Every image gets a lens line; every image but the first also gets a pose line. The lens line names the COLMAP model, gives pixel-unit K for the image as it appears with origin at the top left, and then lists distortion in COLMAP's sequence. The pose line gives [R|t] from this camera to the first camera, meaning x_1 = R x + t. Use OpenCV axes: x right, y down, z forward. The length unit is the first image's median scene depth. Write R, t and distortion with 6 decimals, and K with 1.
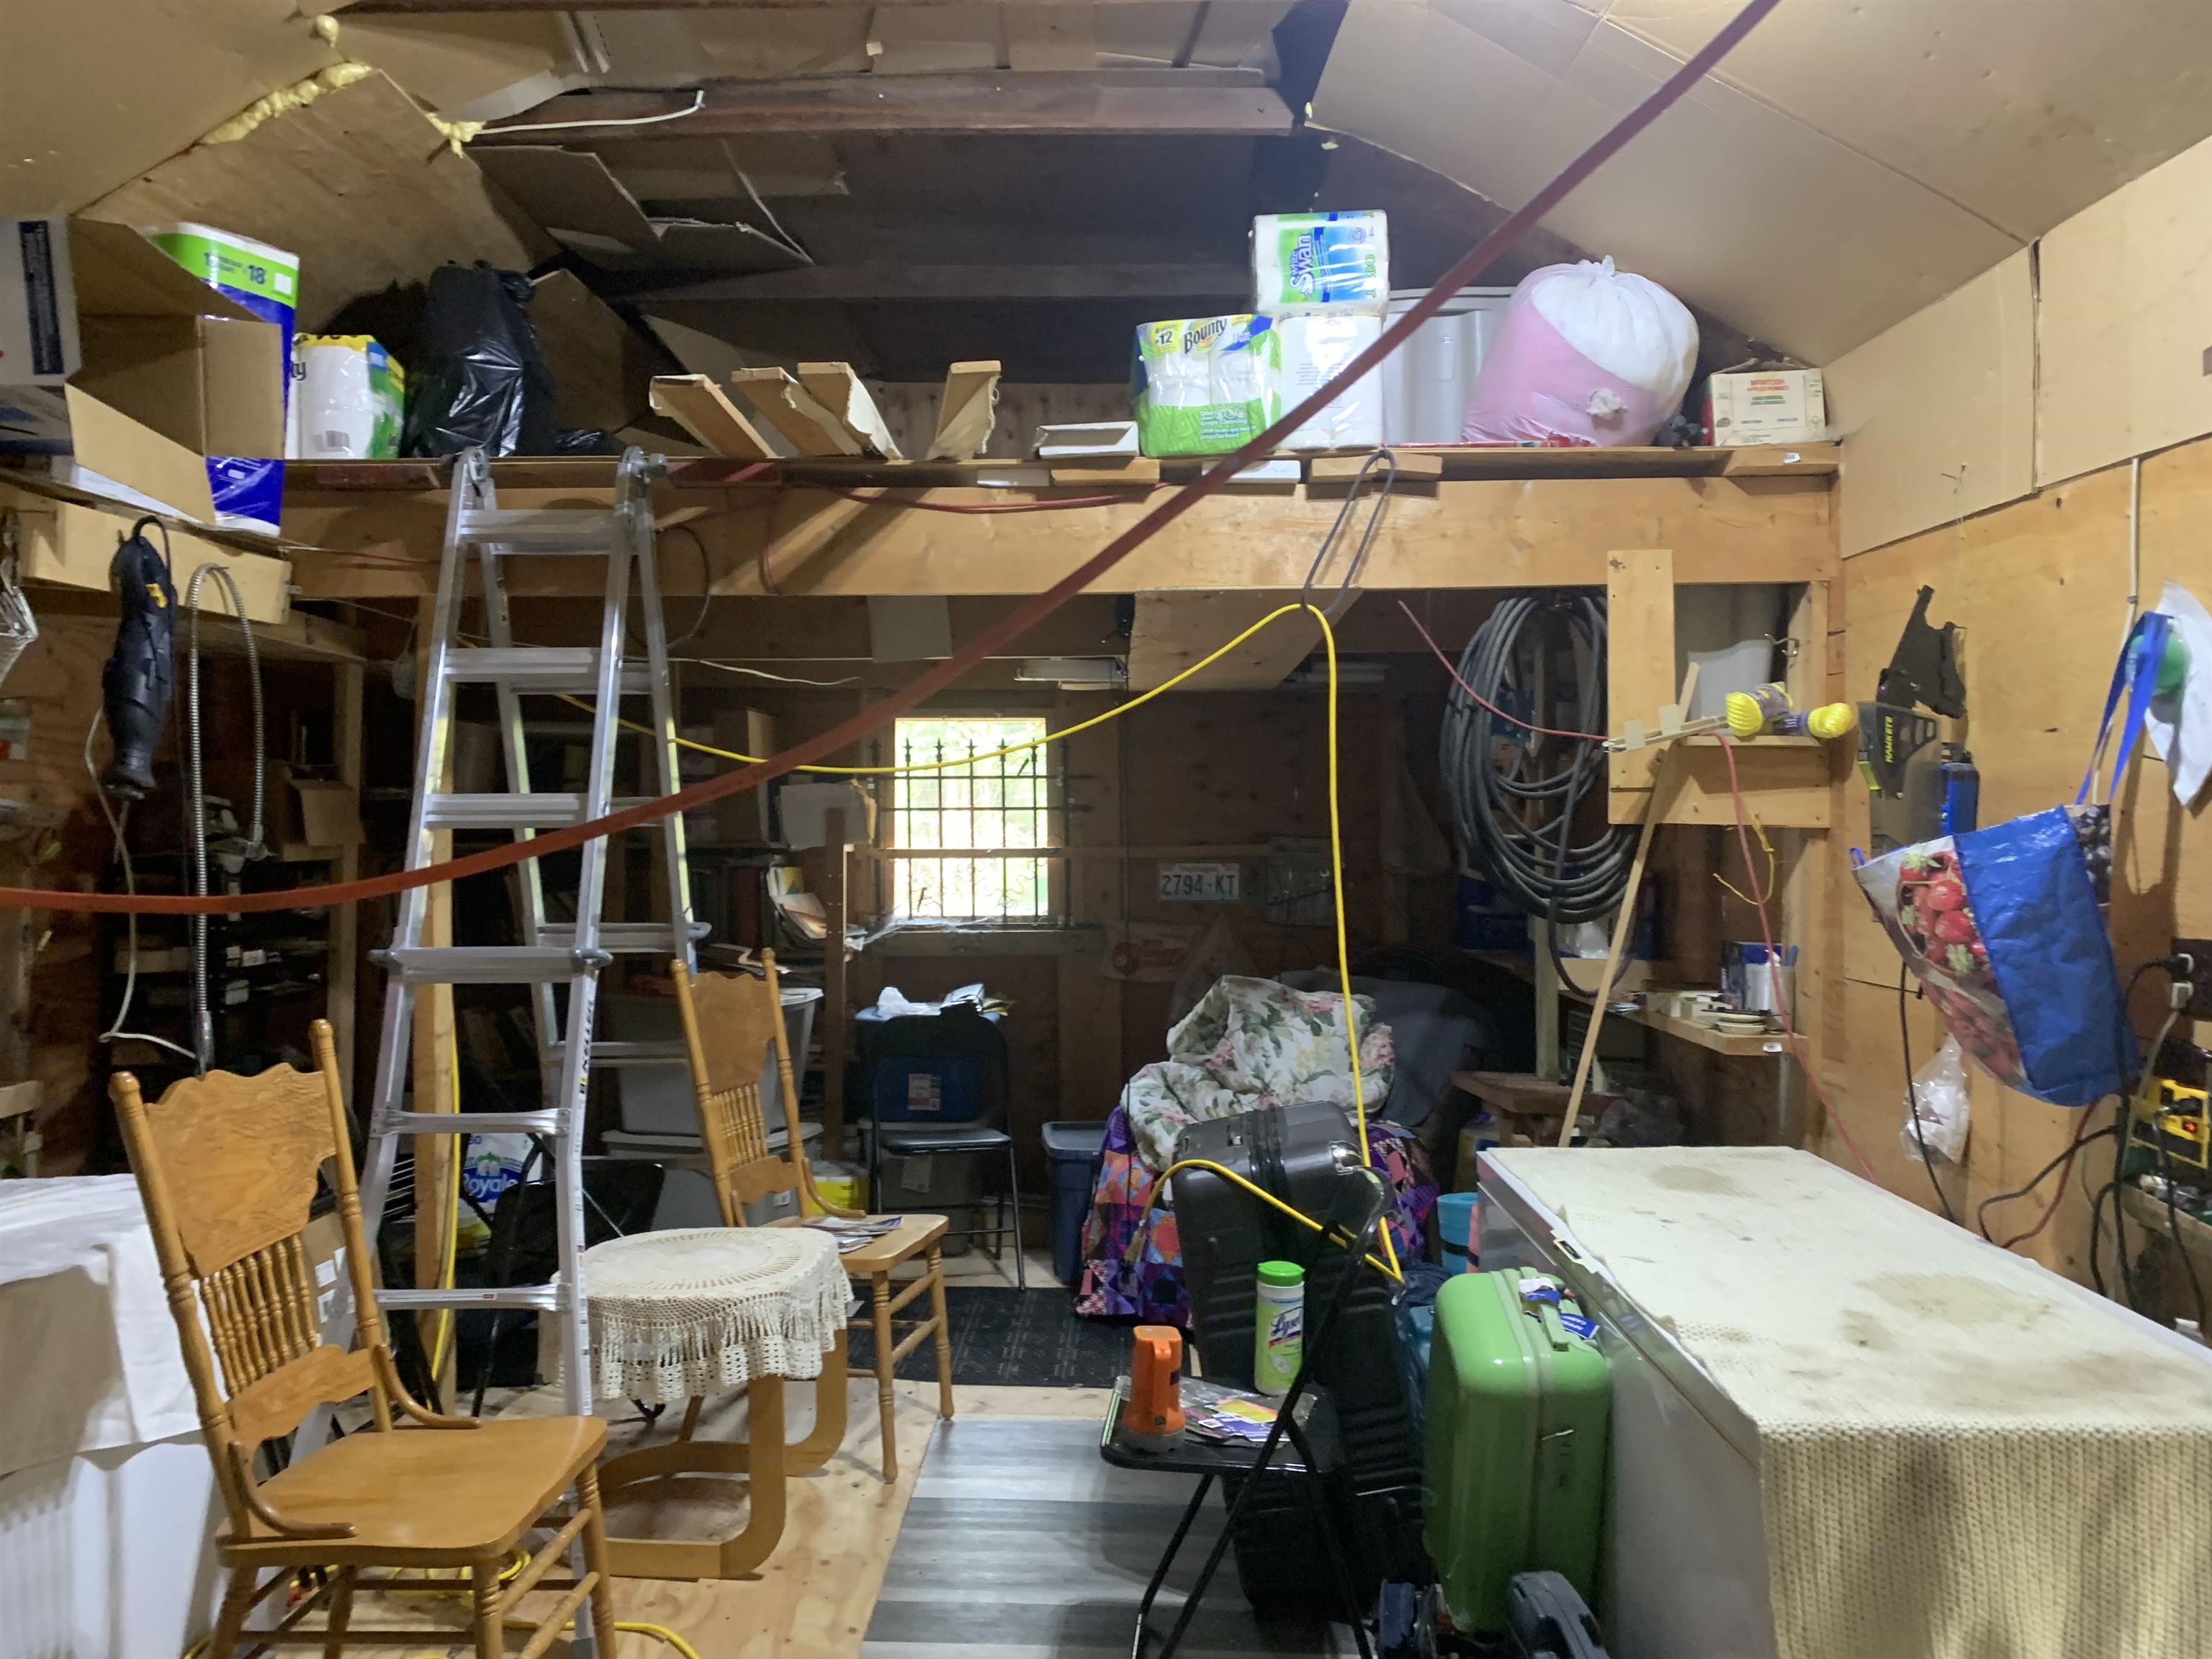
lens RADIAL K [[1689.9, 0, 1100.1], [0, 1689.9, 855.4], [0, 0, 1]] dist [0.035791, -0.069211]
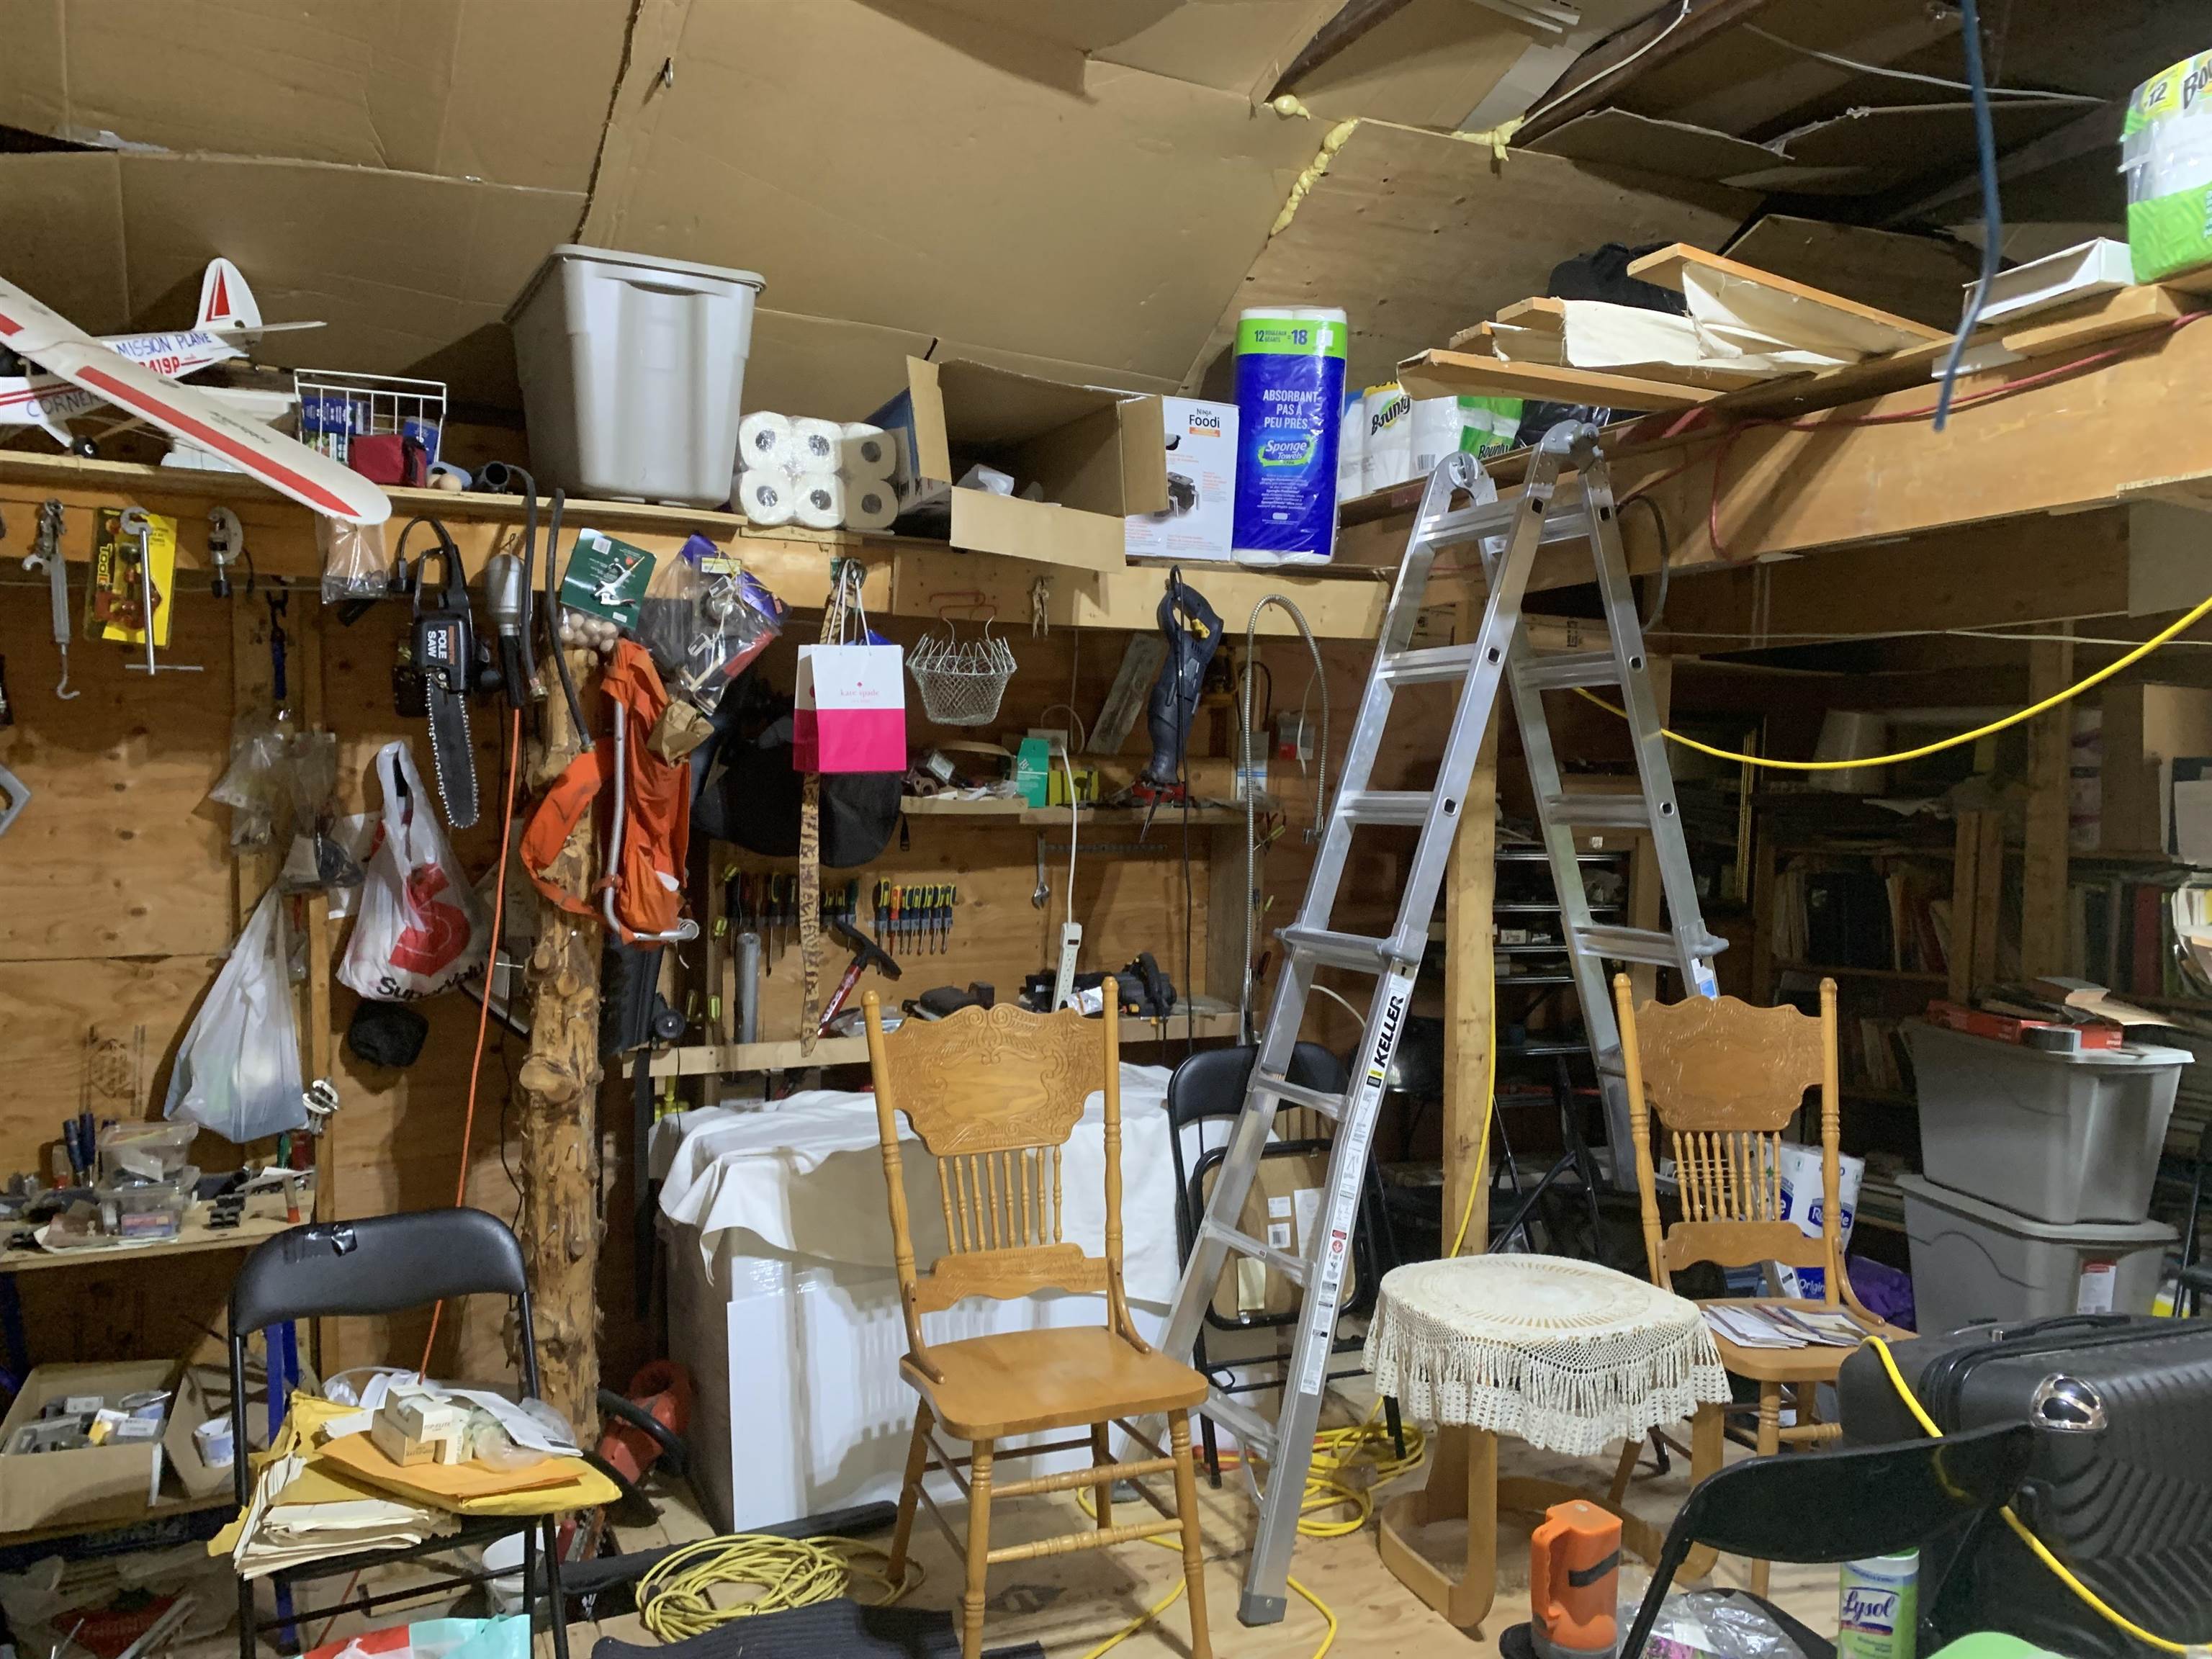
lens RADIAL K [[1689.2, 0, 1106.7], [0, 1689.2, 879.1], [0, 0, 1]] dist [0.008951, -0.040503]
pose [[0.416815, 0.057821, -0.907150, 0.460779], [-0.038065, 0.998210, 0.046135, -0.021097], [0.908194, 0.015301, 0.418270, 0.368373]]
